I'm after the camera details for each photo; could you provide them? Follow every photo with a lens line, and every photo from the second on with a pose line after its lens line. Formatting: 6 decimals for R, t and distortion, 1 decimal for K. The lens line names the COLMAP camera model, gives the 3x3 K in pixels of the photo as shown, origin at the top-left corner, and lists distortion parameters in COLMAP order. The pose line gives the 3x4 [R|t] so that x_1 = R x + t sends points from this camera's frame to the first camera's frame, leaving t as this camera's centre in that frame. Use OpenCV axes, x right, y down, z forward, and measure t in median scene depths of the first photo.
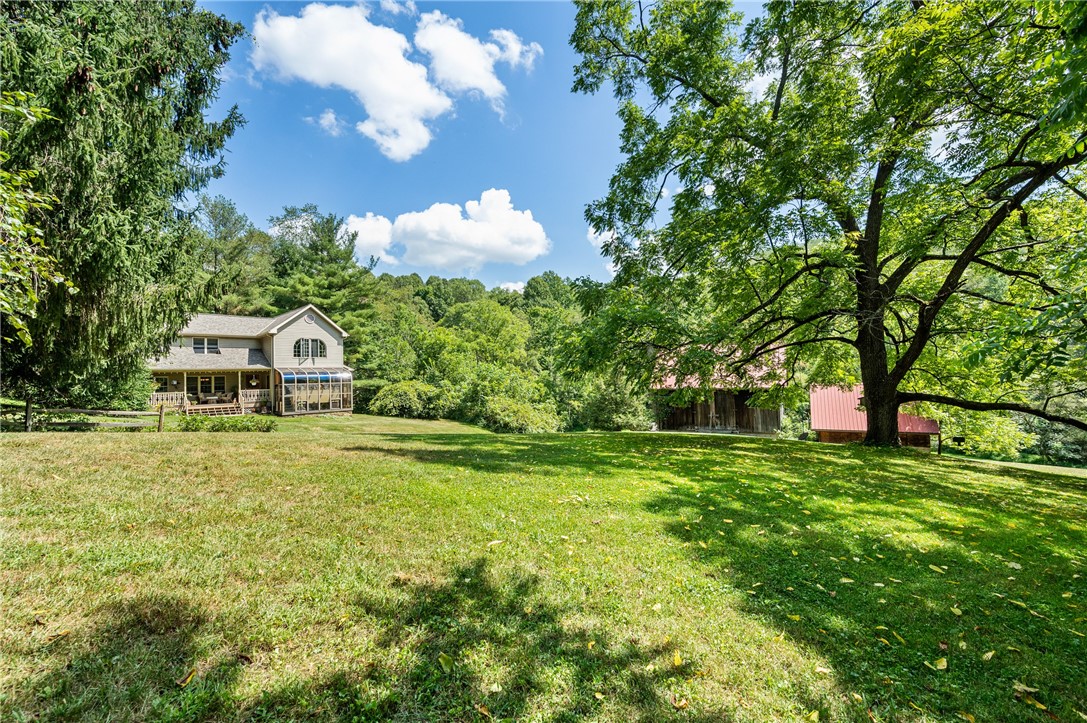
lens RADIAL K [[404.5, 0, 543.5], [0, 404.5, 361.5], [0, 0, 1]] dist [0.000259, -0.000061]
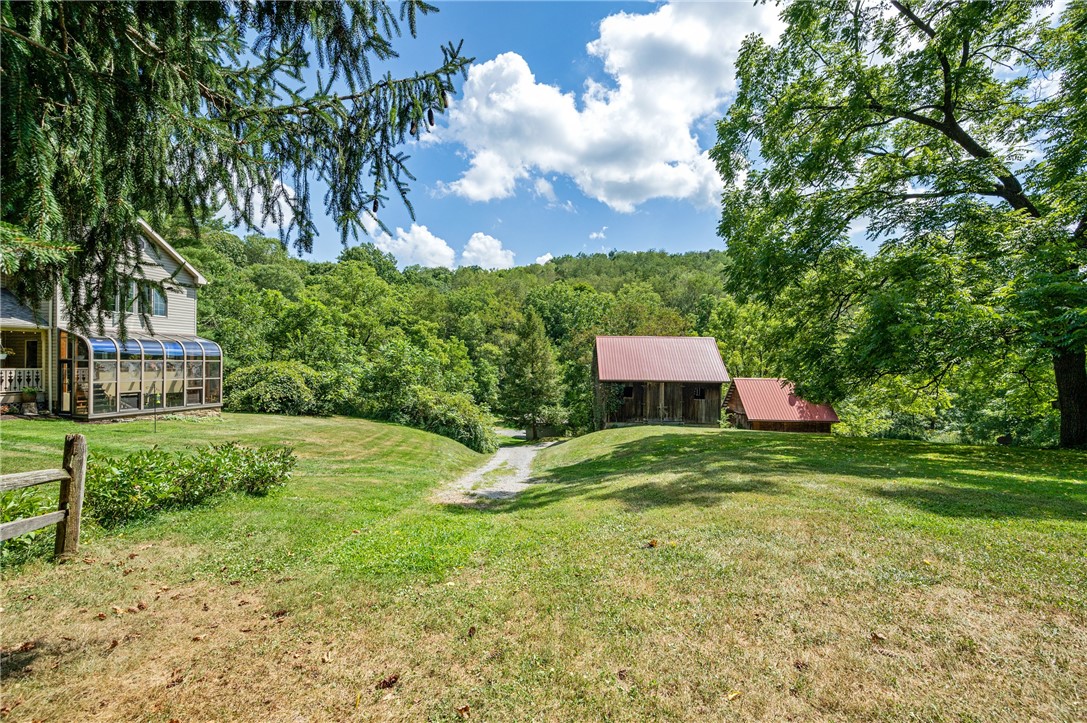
lens RADIAL K [[404.5, 0, 543.5], [0, 404.5, 361.5], [0, 0, 1]] dist [0.000259, -0.000061]
pose [[0.918829, 0.034053, 0.393184, -0.267355], [-0.047250, 0.998596, 0.023930, 0.015327], [-0.391817, -0.040565, 0.919148, 0.250977]]
